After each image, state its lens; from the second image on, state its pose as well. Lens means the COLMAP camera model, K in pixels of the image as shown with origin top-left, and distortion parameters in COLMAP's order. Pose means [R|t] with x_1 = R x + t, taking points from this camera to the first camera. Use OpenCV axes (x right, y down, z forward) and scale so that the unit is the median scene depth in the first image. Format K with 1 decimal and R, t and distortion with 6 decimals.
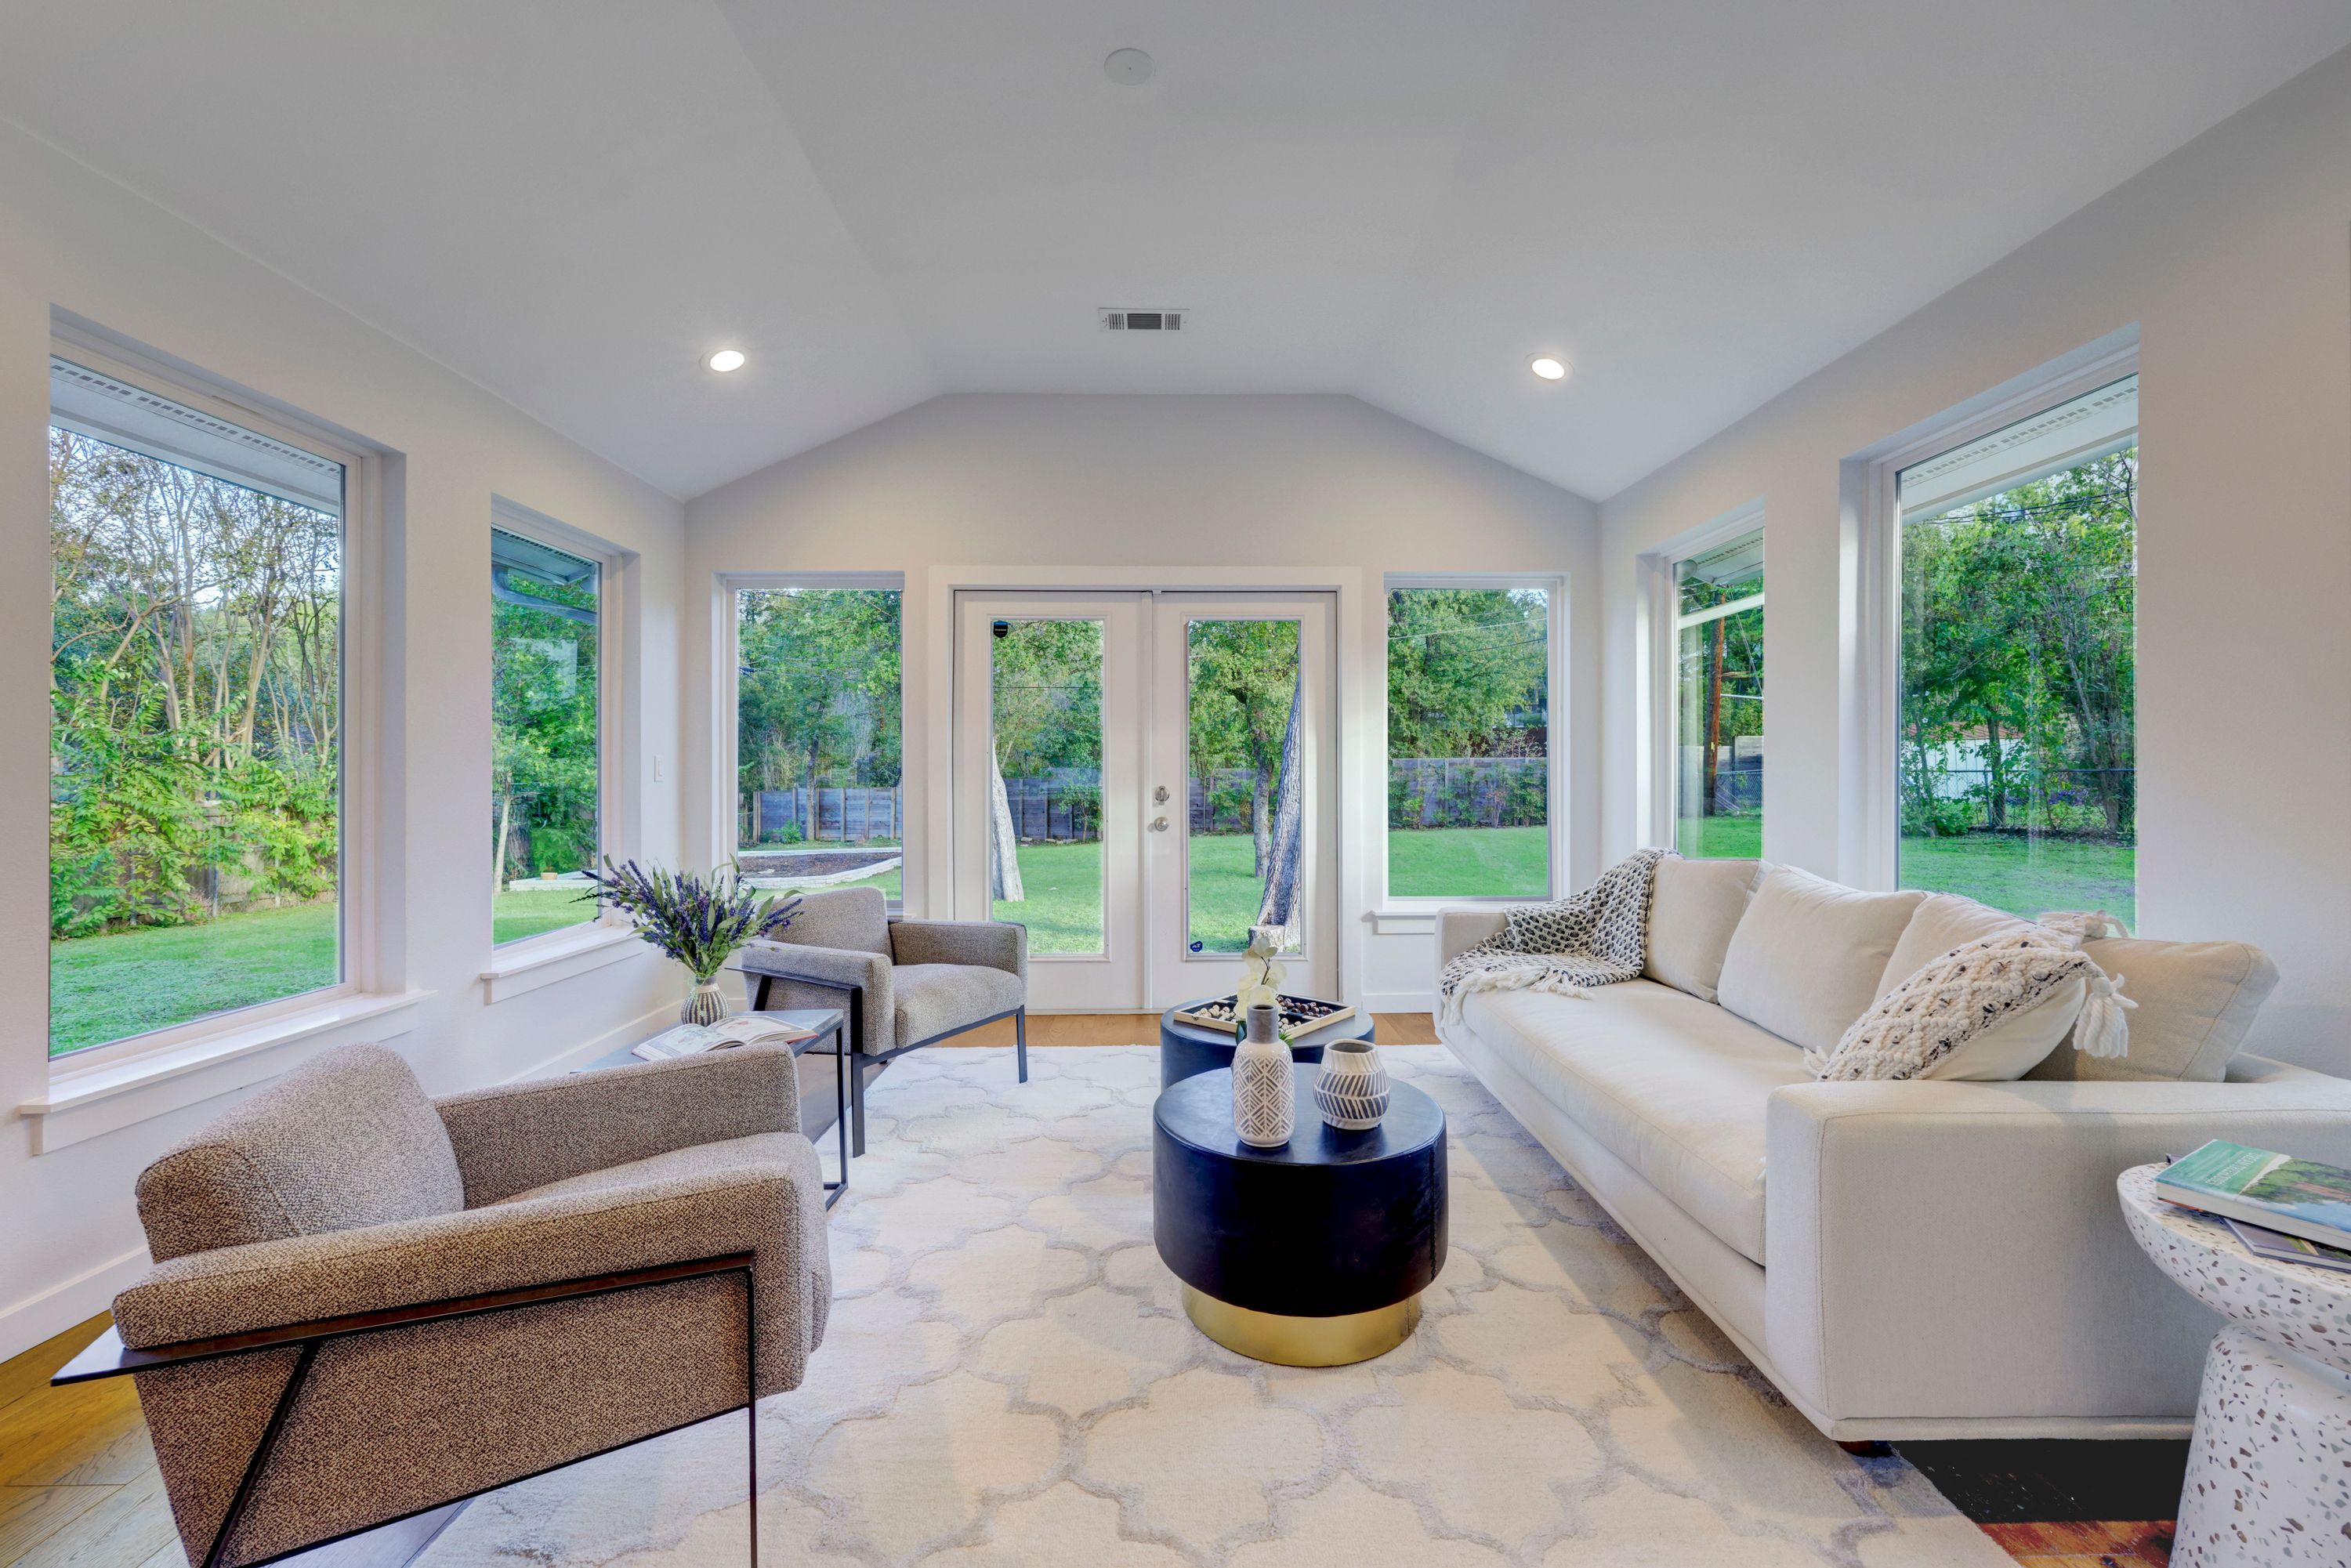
lens RADIAL K [[940.9, 0, 1170.9], [0, 940.9, 780.0], [0, 0, 1]] dist [-0.006321, 0.000865]
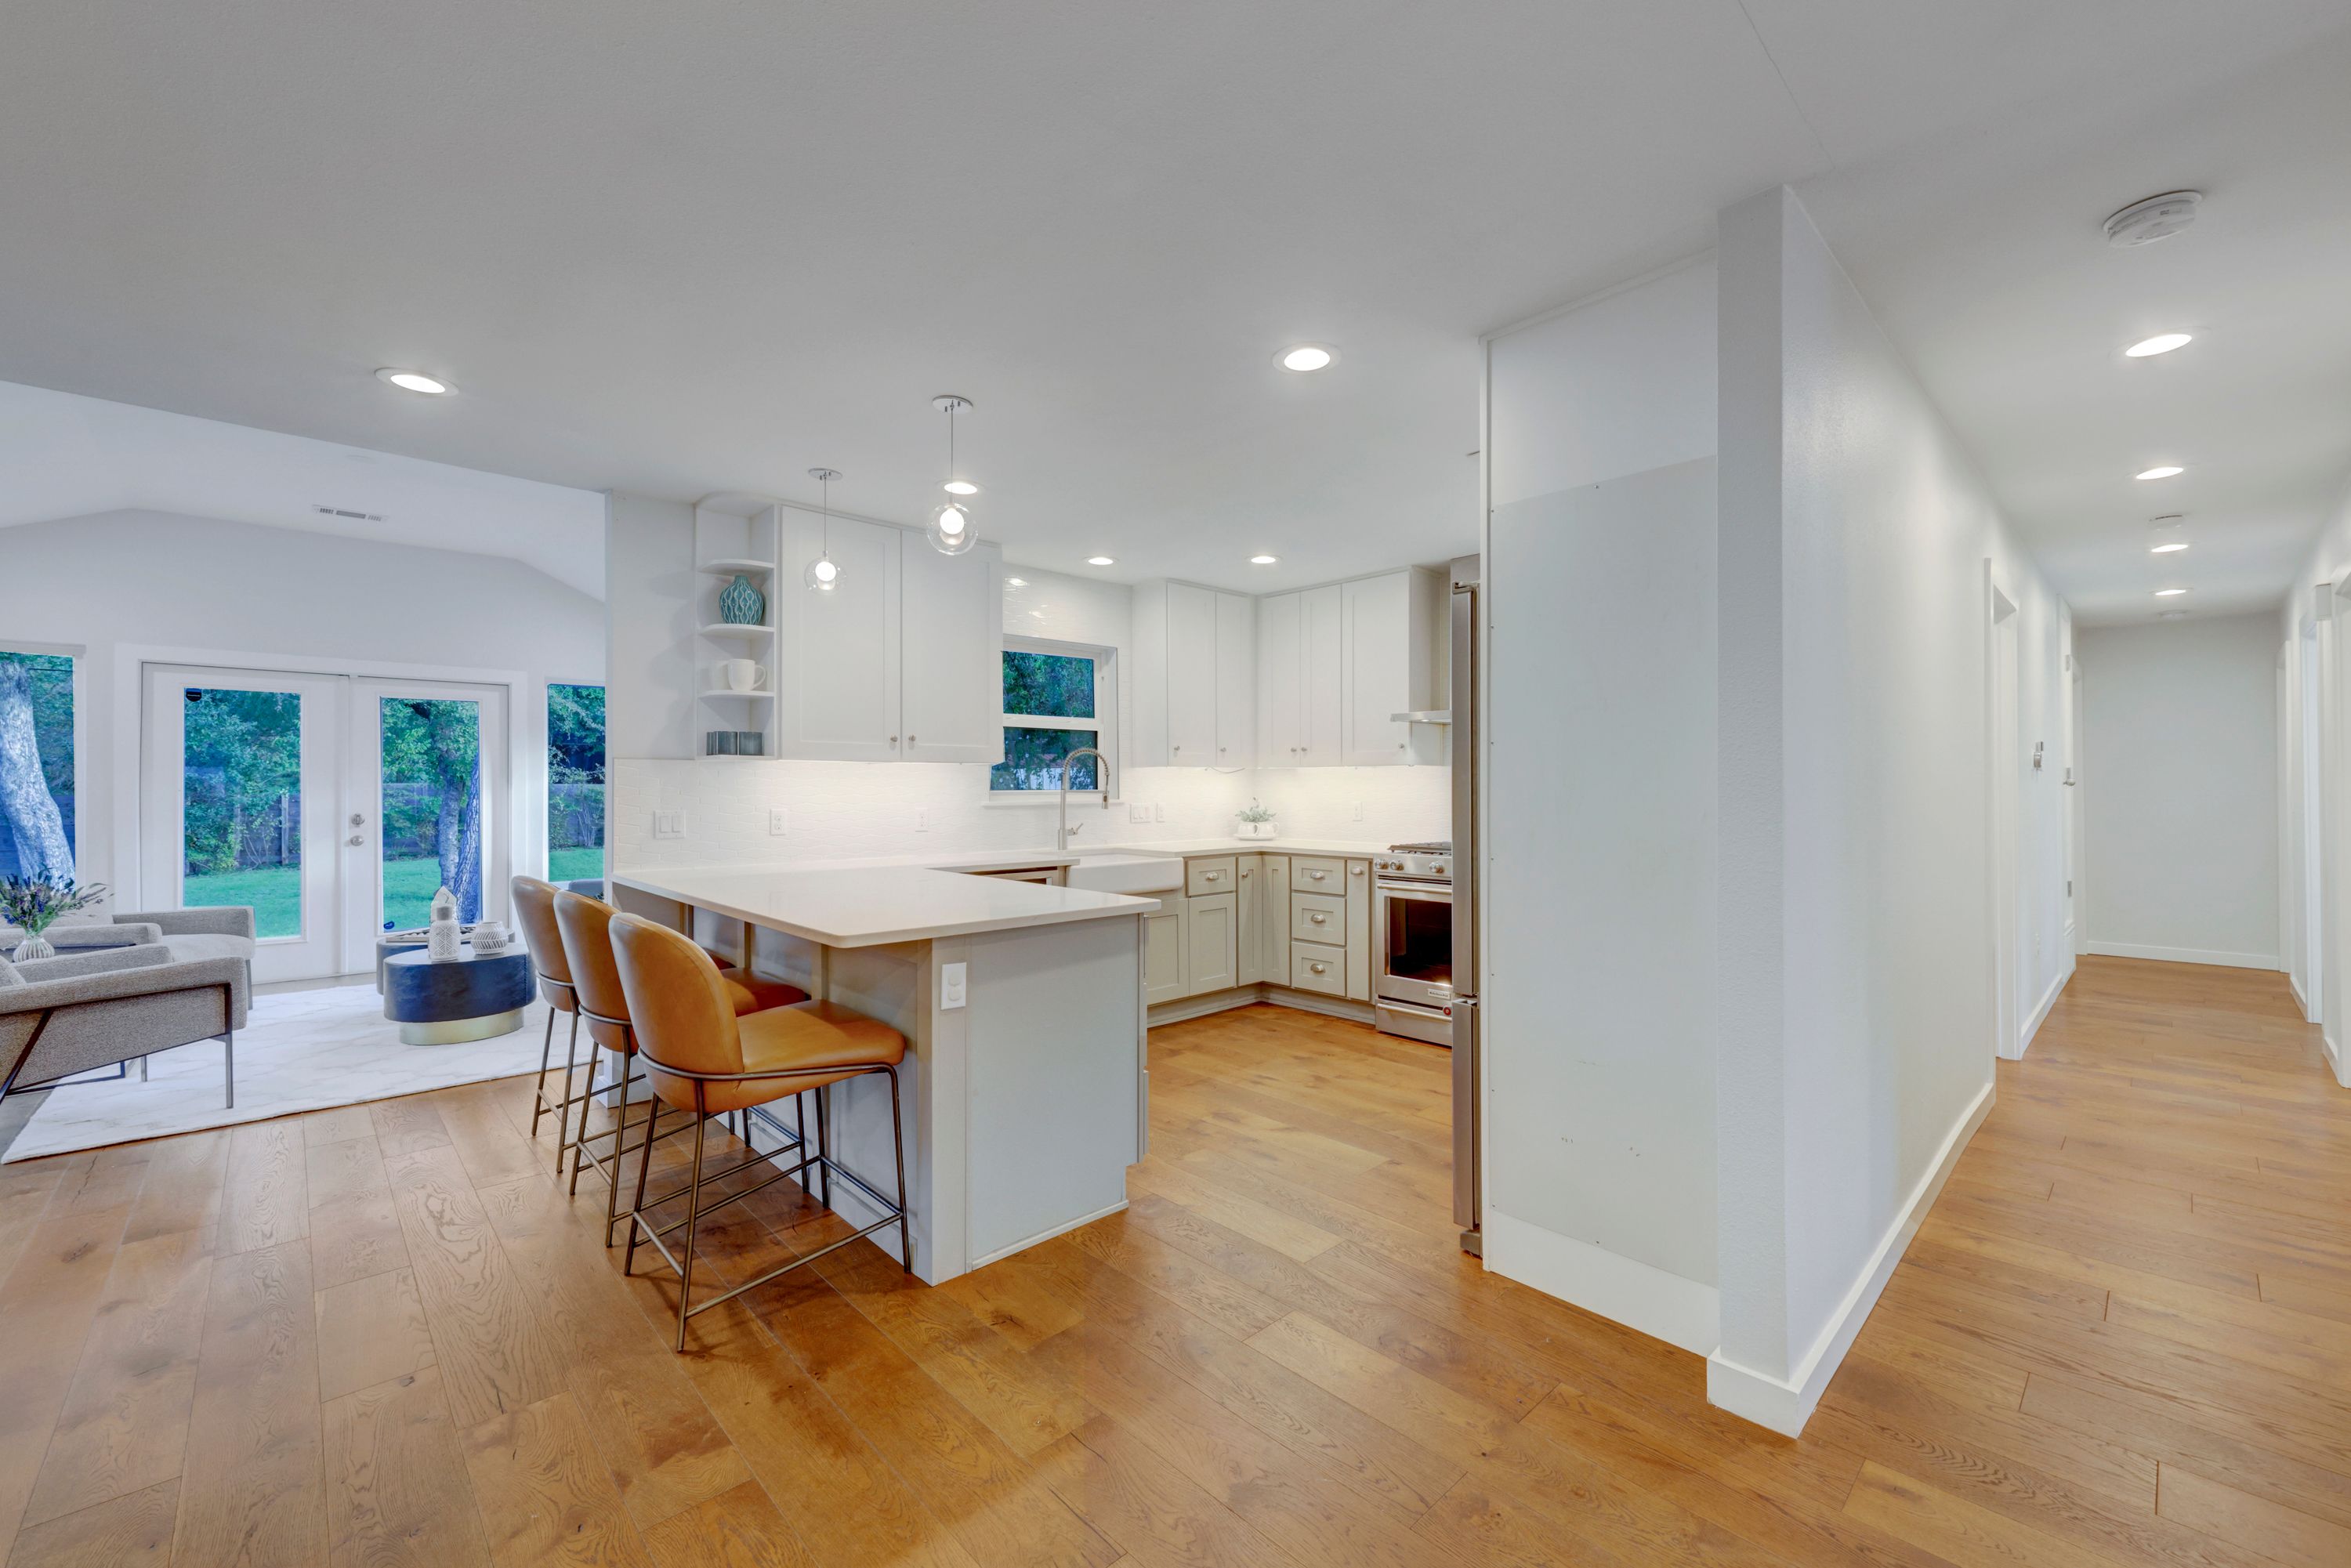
lens RADIAL K [[940.9, 0, 1190.5], [0, 940.9, 786.8], [0, 0, 1]] dist [-0.006321, 0.000865]
pose [[0.722156, 0.002509, 0.691726, -0.079492], [0.001232, 0.999987, -0.004914, -0.025952], [-0.691729, 0.004400, 0.722144, -0.880394]]
